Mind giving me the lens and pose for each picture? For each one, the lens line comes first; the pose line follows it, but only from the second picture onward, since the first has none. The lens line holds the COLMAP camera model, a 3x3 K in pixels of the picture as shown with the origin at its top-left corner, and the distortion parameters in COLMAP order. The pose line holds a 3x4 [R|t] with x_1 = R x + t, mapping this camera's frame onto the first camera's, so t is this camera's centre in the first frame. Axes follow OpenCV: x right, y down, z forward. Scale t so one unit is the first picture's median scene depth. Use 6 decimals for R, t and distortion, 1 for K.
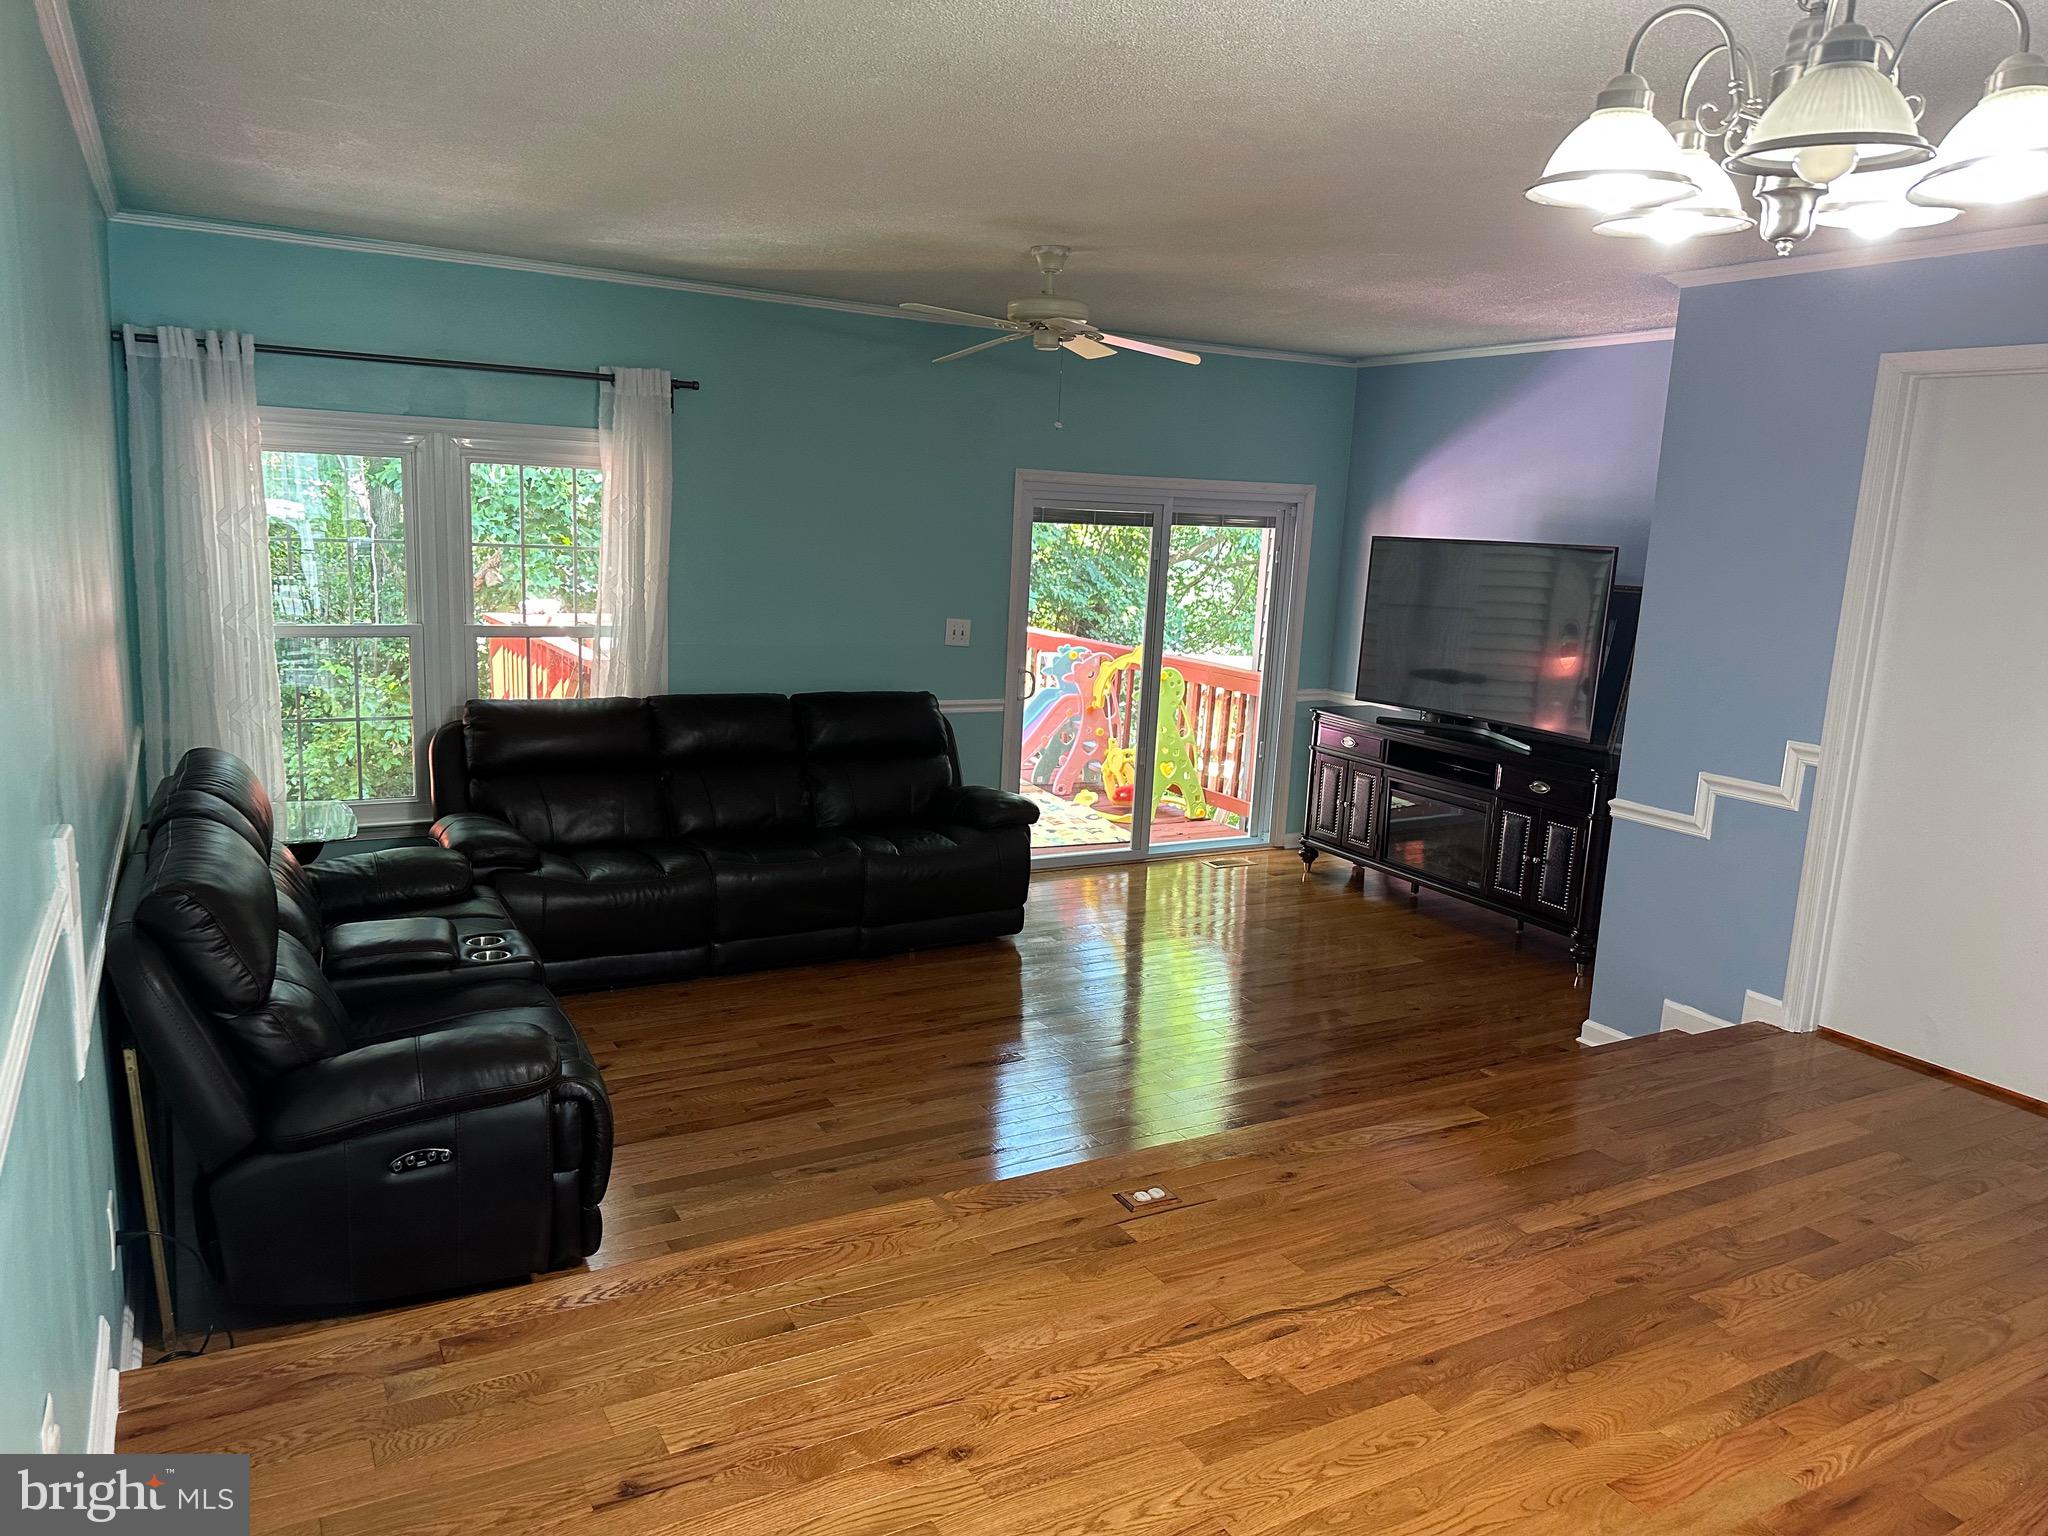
lens RADIAL K [[1423.8, 0, 1008.4], [0, 1423.8, 771.9], [0, 0, 1]] dist [0.069922, -0.097584]
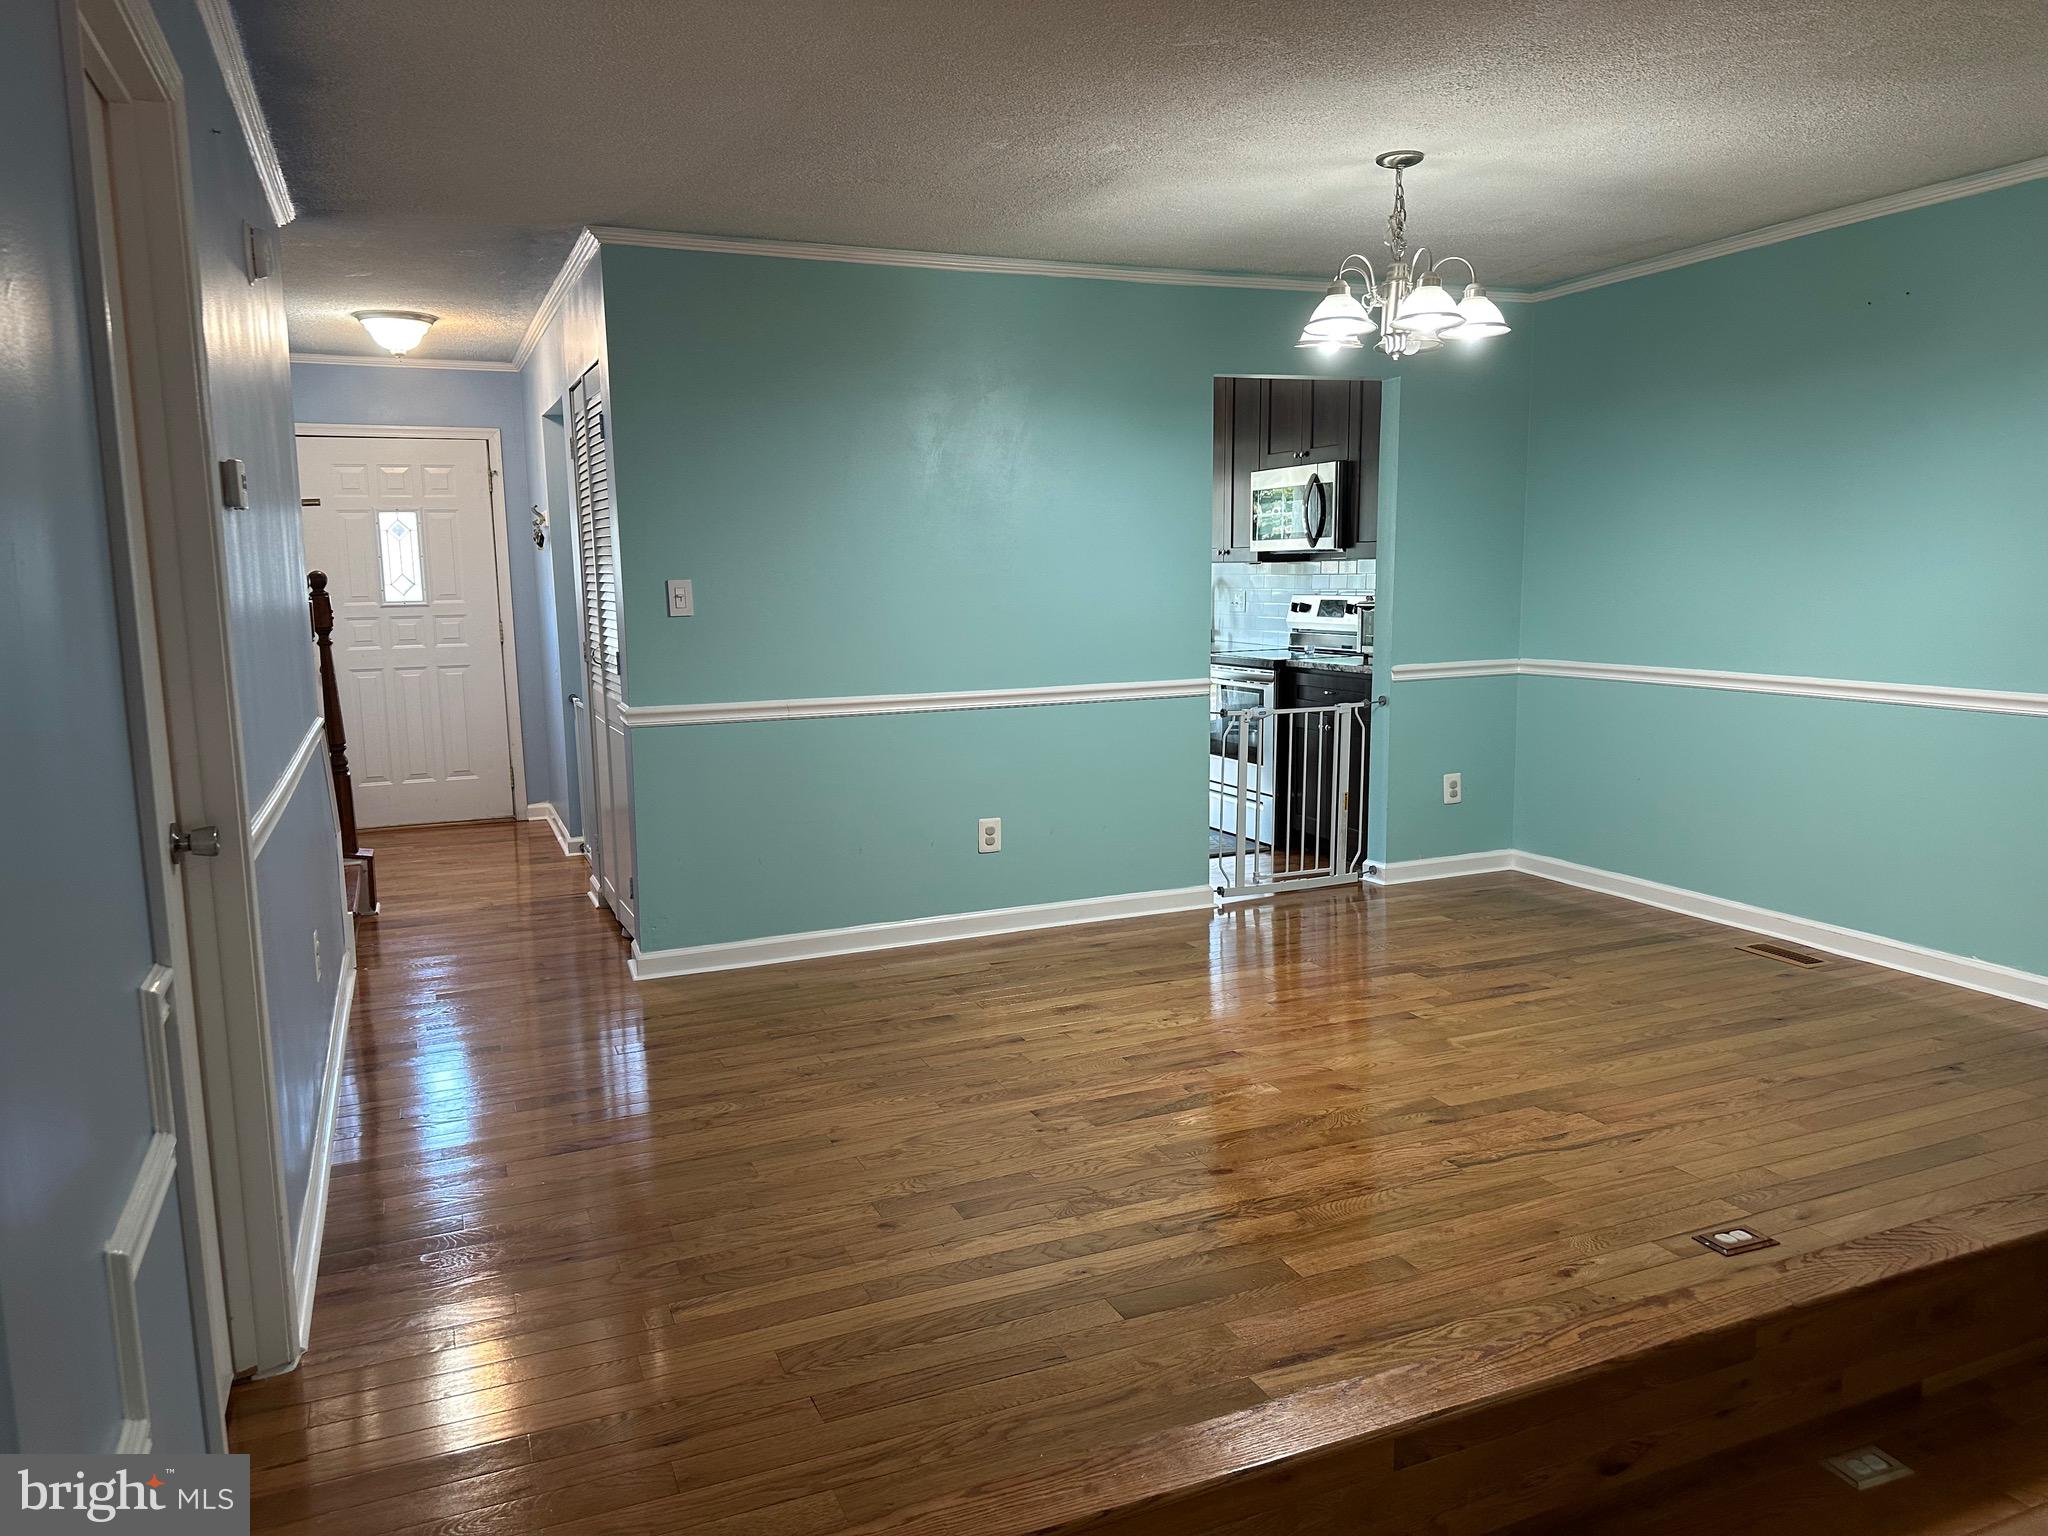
lens RADIAL K [[1426.6, 0, 1020.2], [0, 1426.6, 771.3], [0, 0, 1]] dist [0.062159, -0.092115]
pose [[-0.992856, -0.045027, 0.110501, 0.257839], [-0.007208, 0.947009, 0.321125, -0.140944], [-0.119105, 0.318035, -0.940568, 1.042400]]
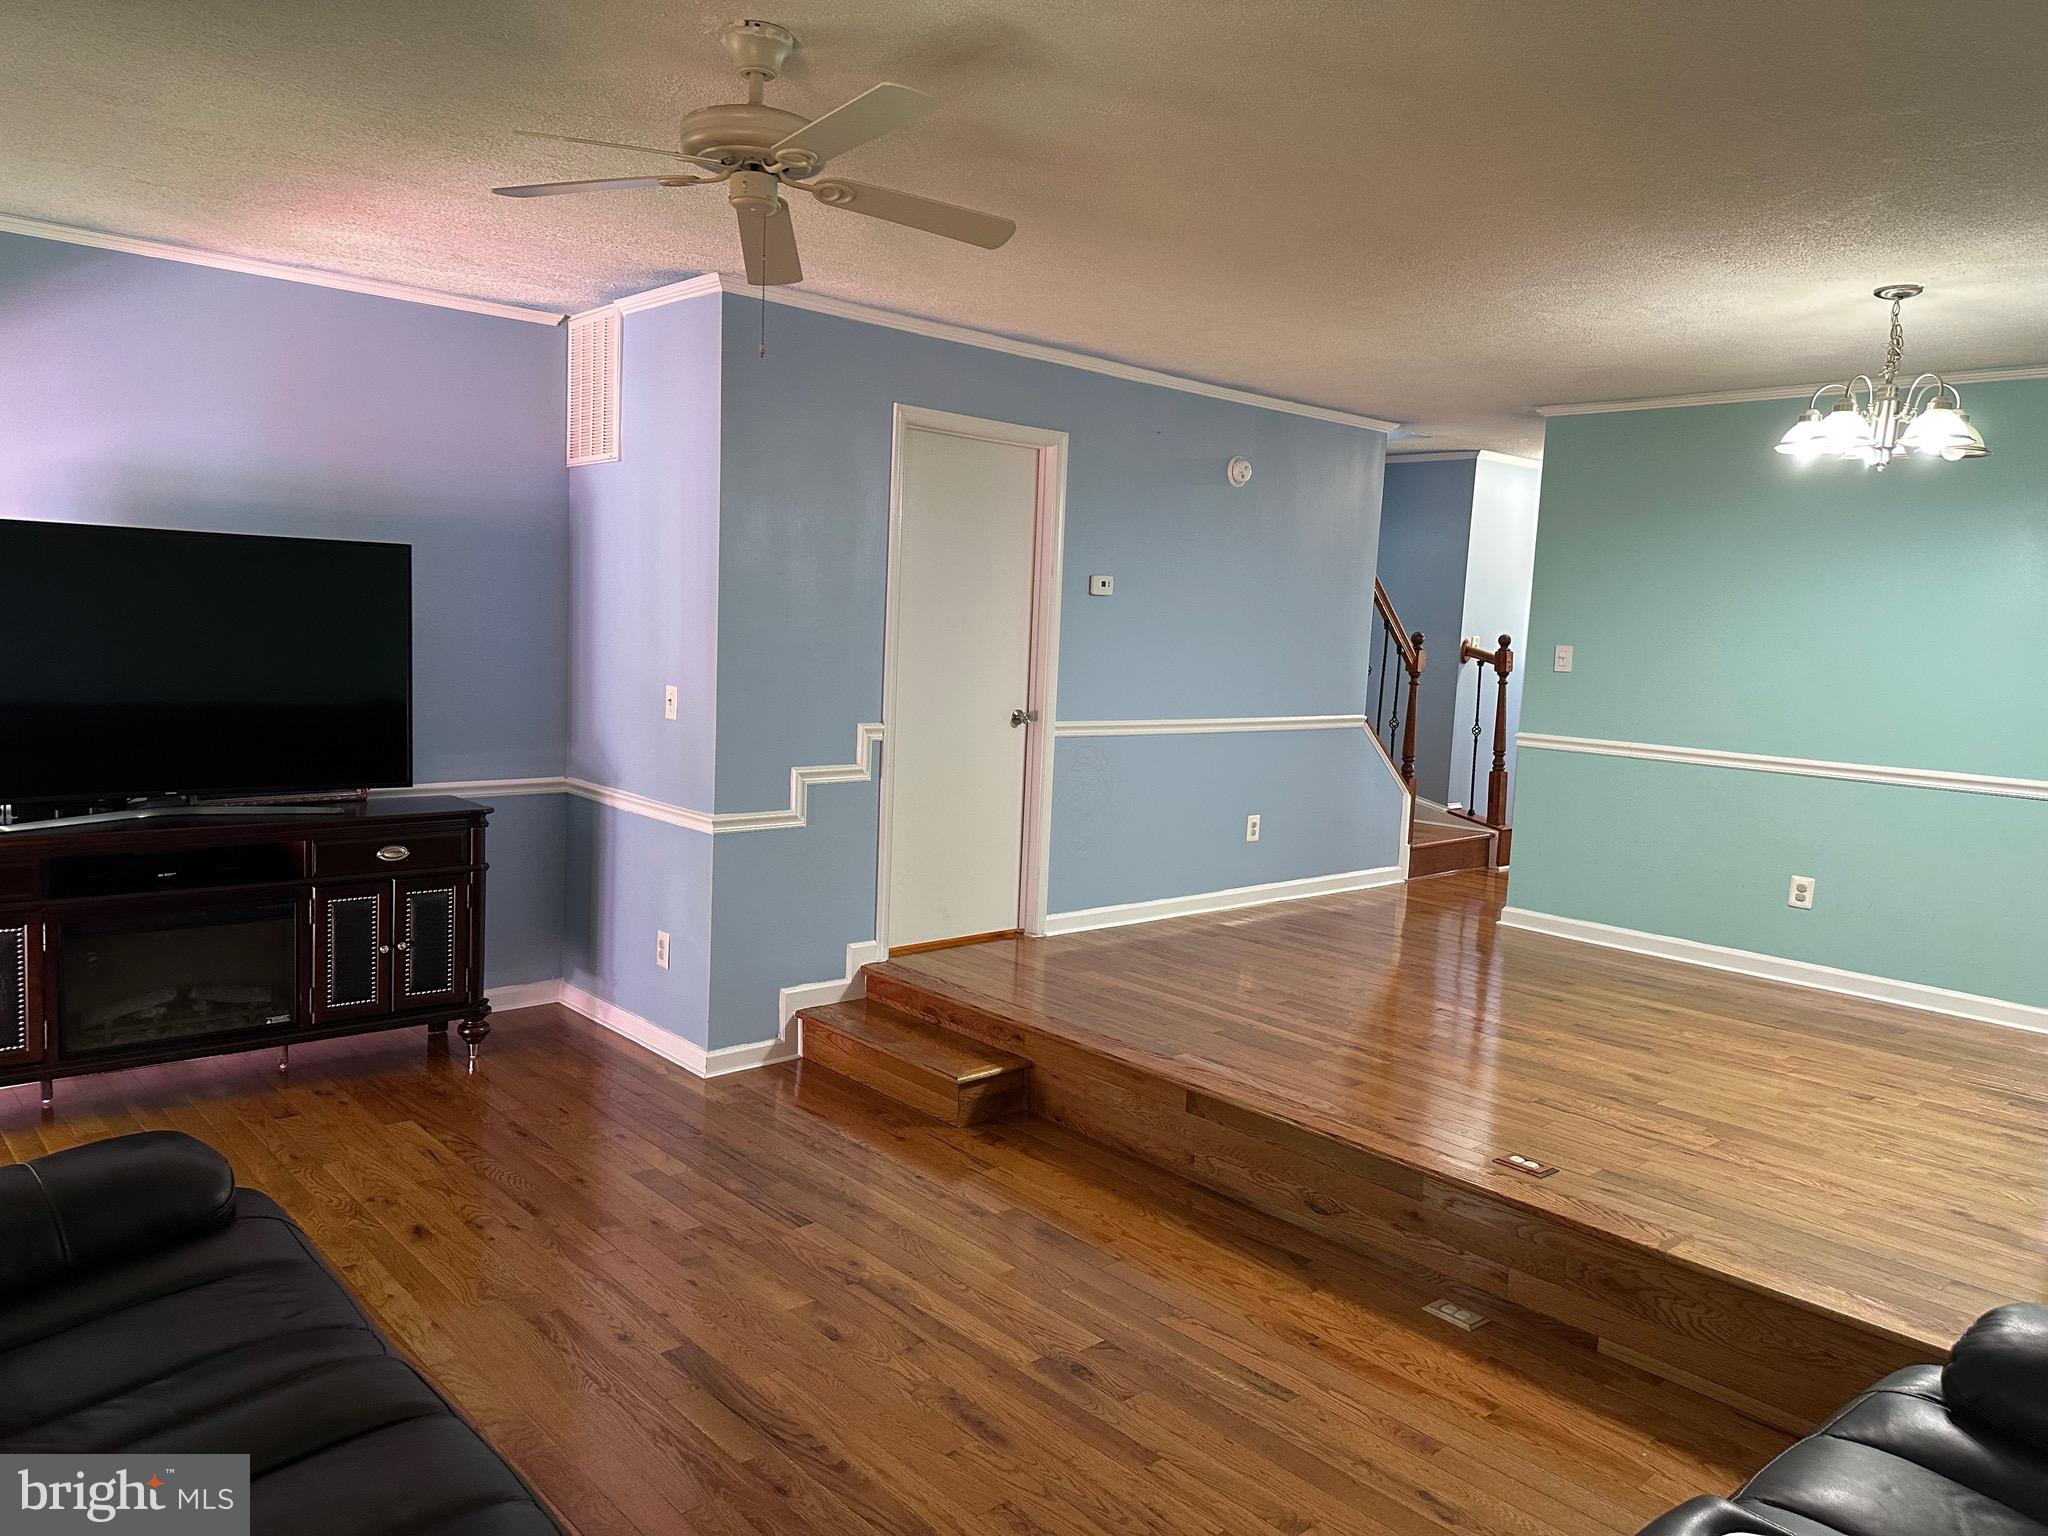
lens RADIAL K [[1426.6, 0, 1020.2], [0, 1426.6, 771.3], [0, 0, 1]] dist [0.062159, -0.092115]
pose [[-0.223302, -0.158258, 0.961816, -0.495283], [0.123956, 0.974111, 0.189059, -0.152843], [-0.966836, 0.161440, -0.197903, 0.913617]]
